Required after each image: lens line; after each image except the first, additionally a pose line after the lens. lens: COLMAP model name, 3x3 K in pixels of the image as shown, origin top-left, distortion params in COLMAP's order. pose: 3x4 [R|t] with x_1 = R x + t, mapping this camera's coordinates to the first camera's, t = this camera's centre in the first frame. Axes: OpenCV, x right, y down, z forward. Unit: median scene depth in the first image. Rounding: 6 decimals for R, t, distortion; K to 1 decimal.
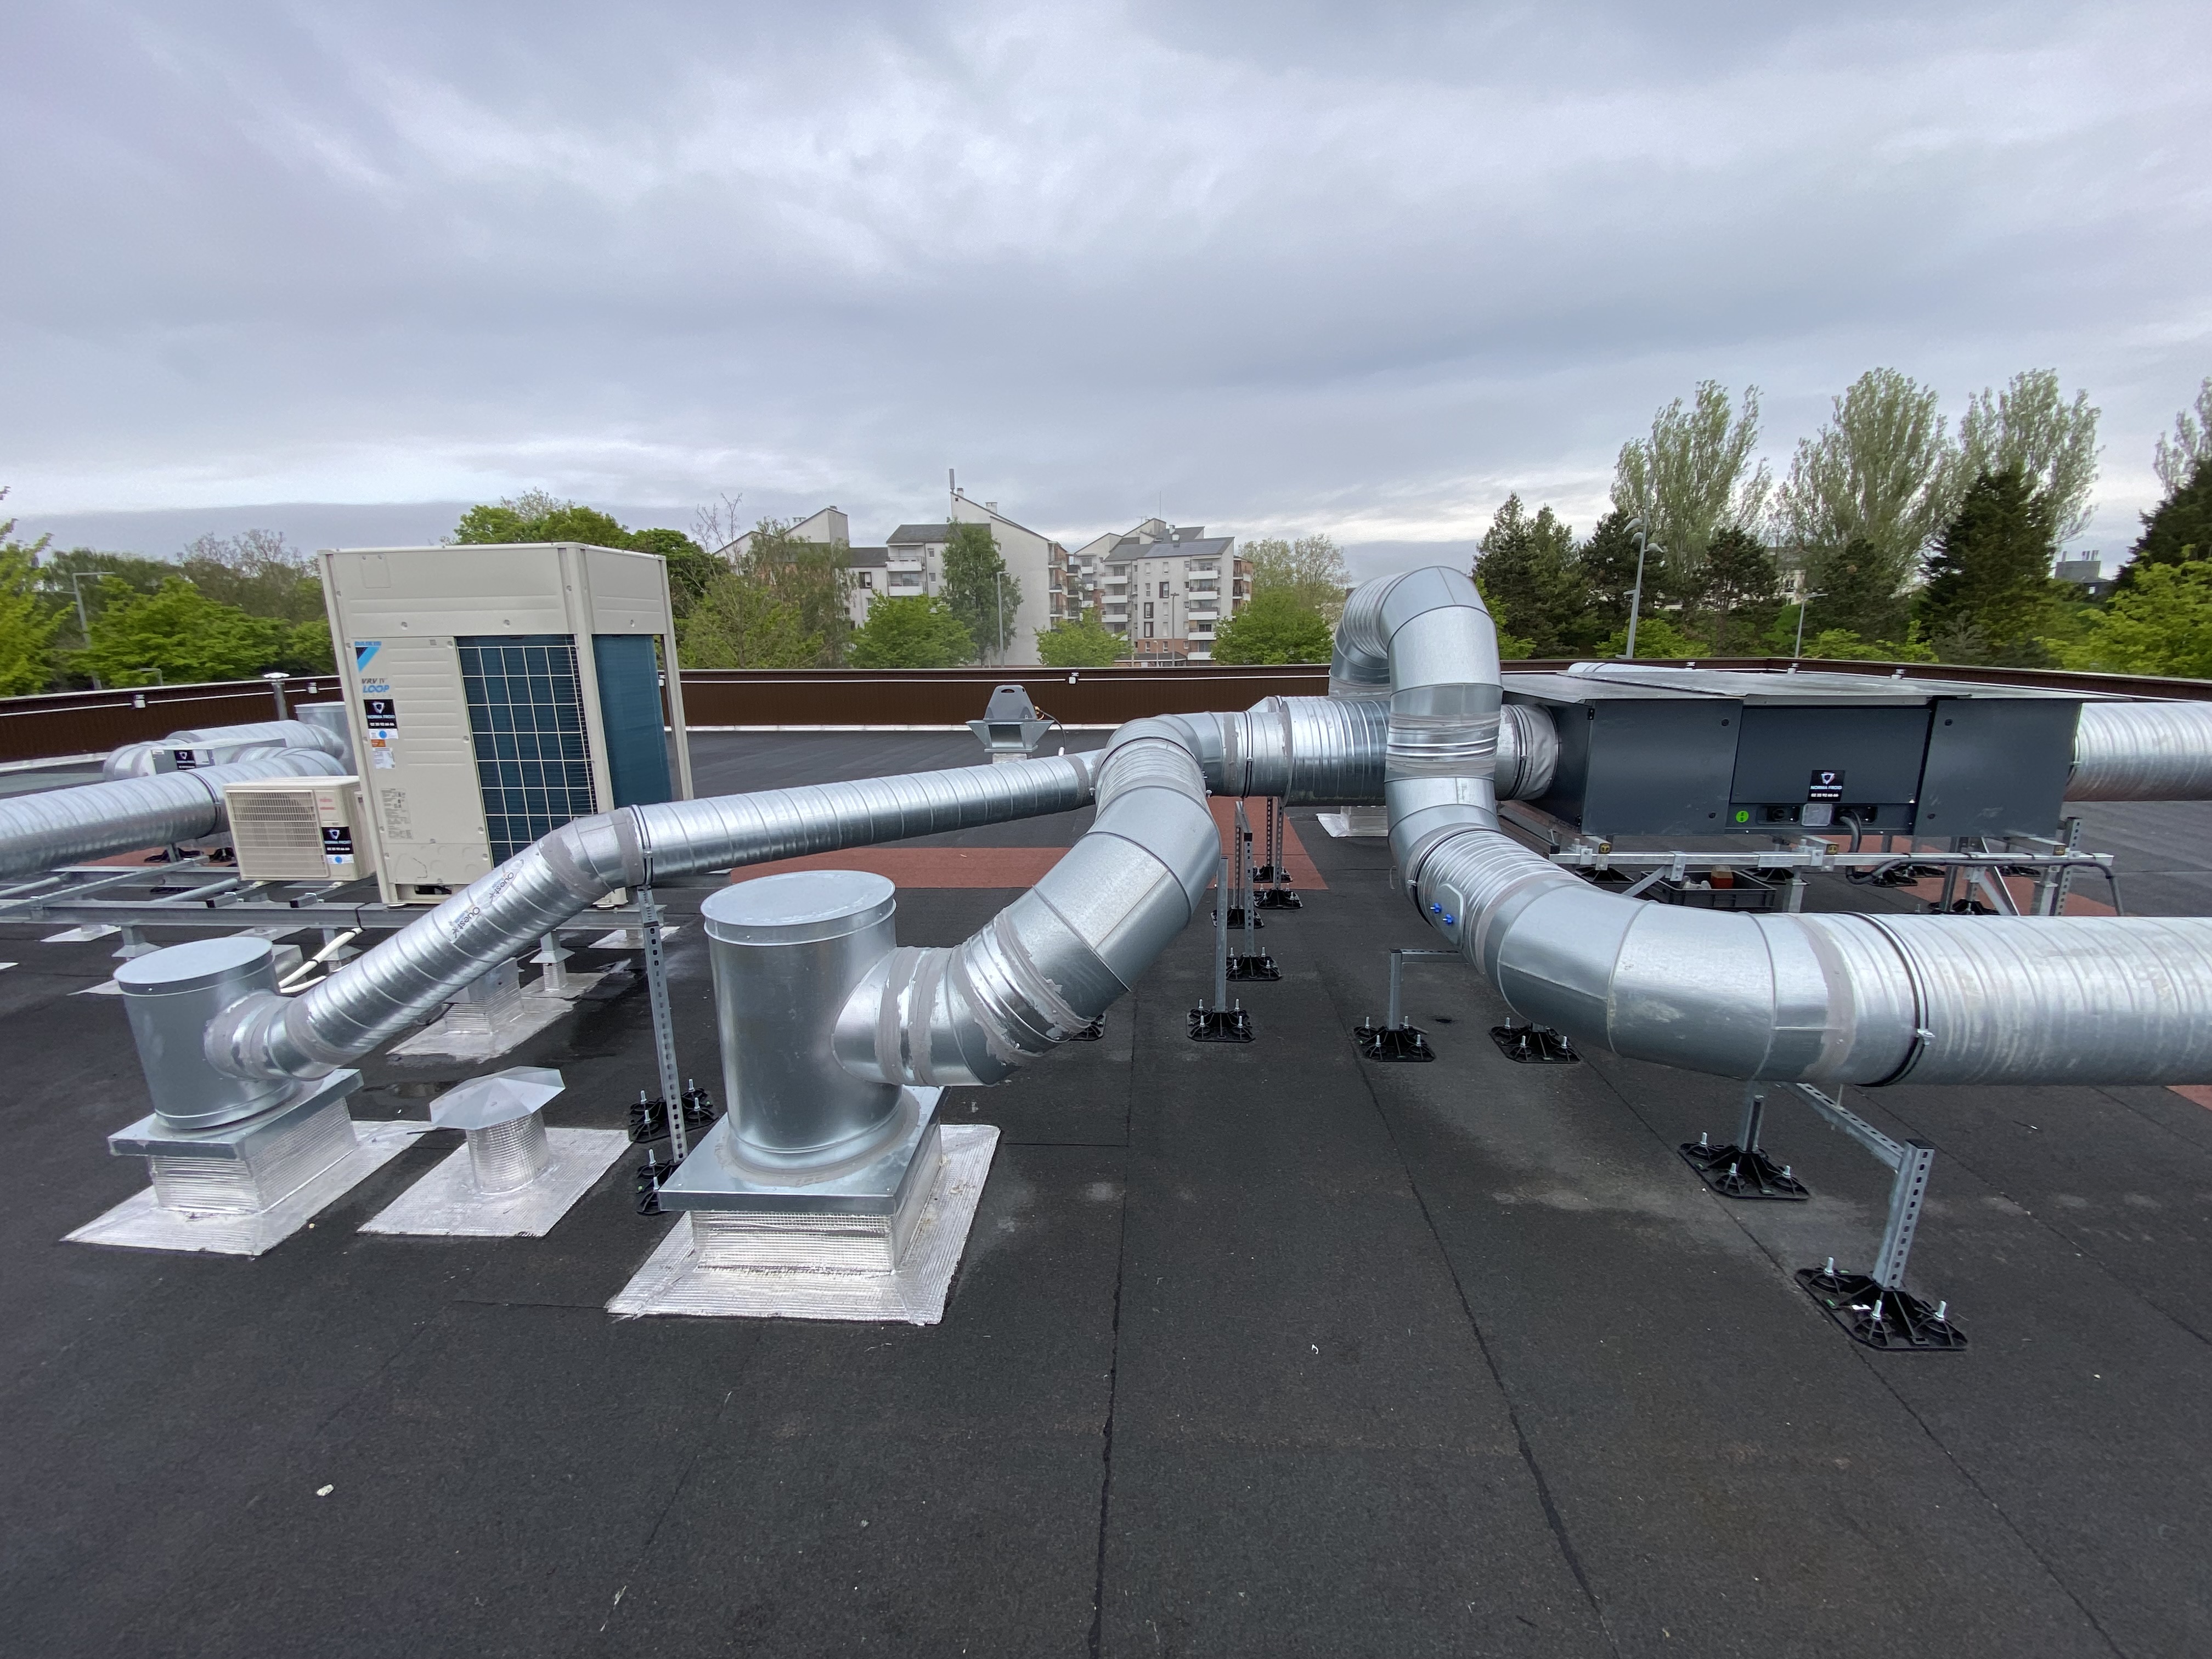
lens RADIAL K [[894.6, 0, 1106.0], [0, 894.6, 829.5], [0, 0, 1]] dist [0.019278, -0.020154]
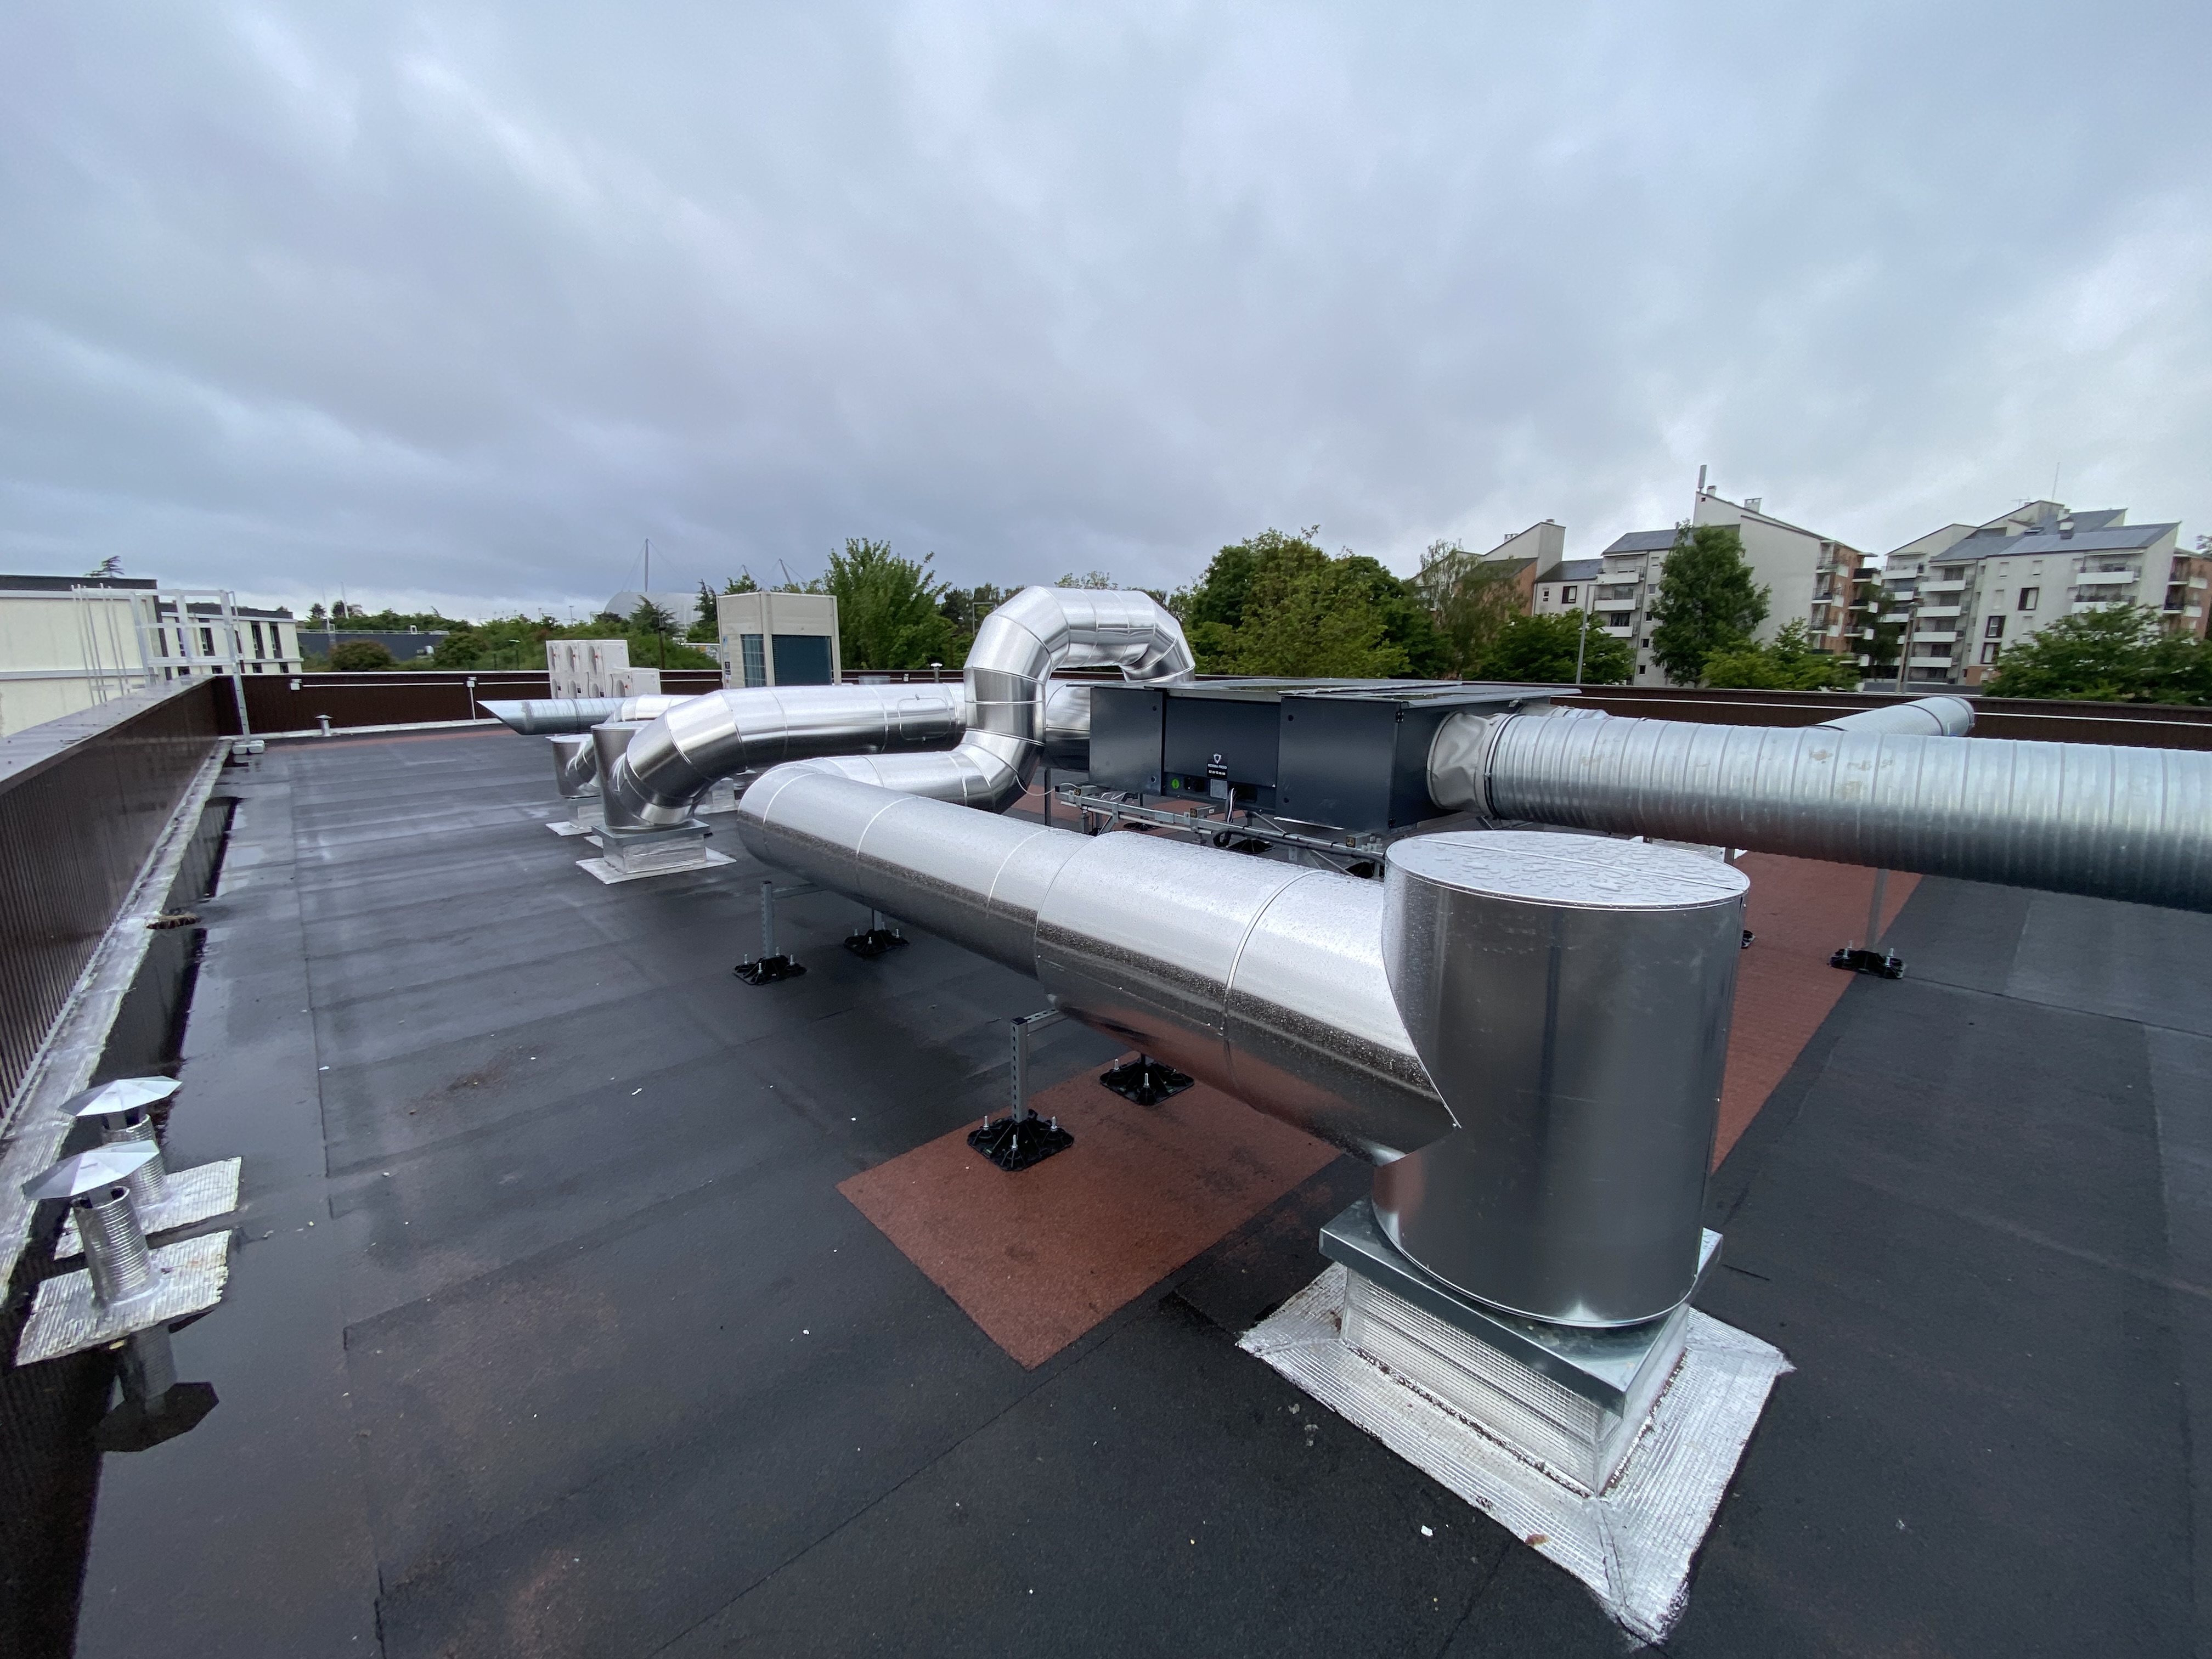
lens RADIAL K [[894.6, 0, 1106.0], [0, 894.6, 829.5], [0, 0, 1]] dist [0.019278, -0.020154]
pose [[0.716659, 0.154004, -0.680207, 1.491526], [-0.166705, 0.984870, 0.047344, 0.005460], [0.677207, 0.079464, 0.731489, 0.014275]]
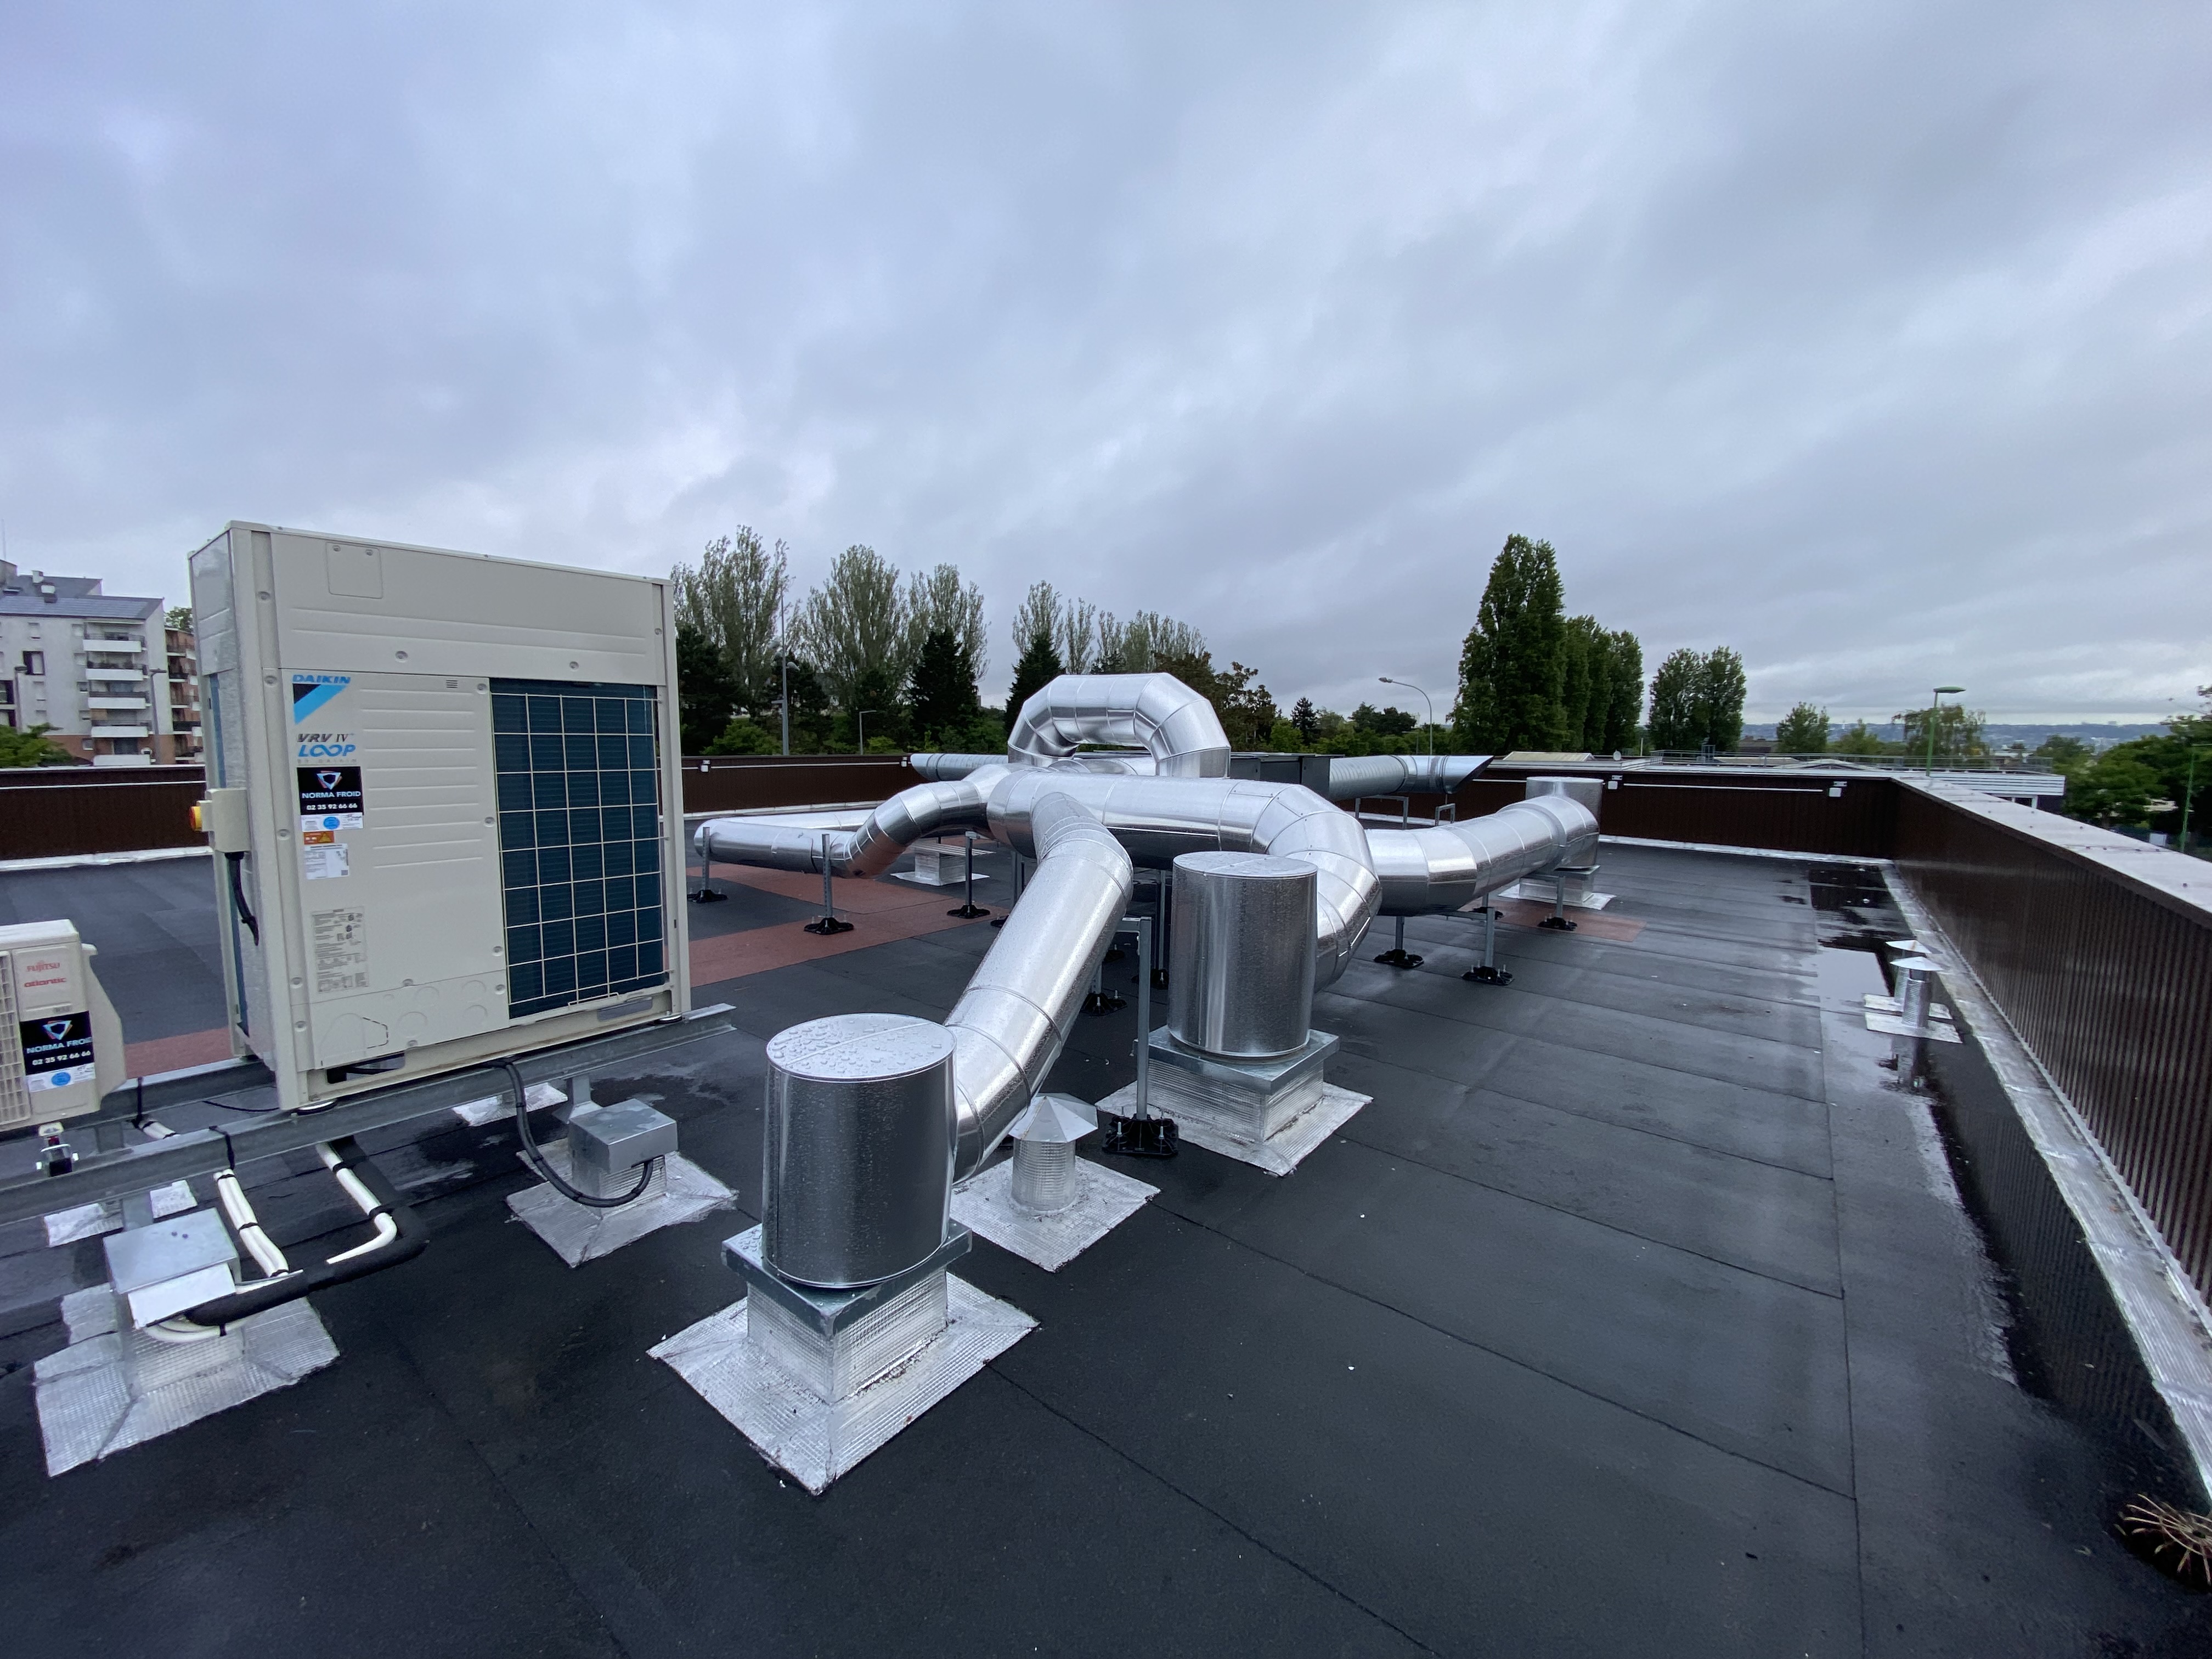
lens RADIAL K [[894.6, 0, 1106.0], [0, 894.6, 829.5], [0, 0, 1]] dist [0.019278, -0.020154]
pose [[0.555804, -0.067938, 0.828533, -1.019758], [0.162720, 0.986267, -0.028285, 0.004330], [-0.815232, 0.150540, 0.559226, 0.209501]]
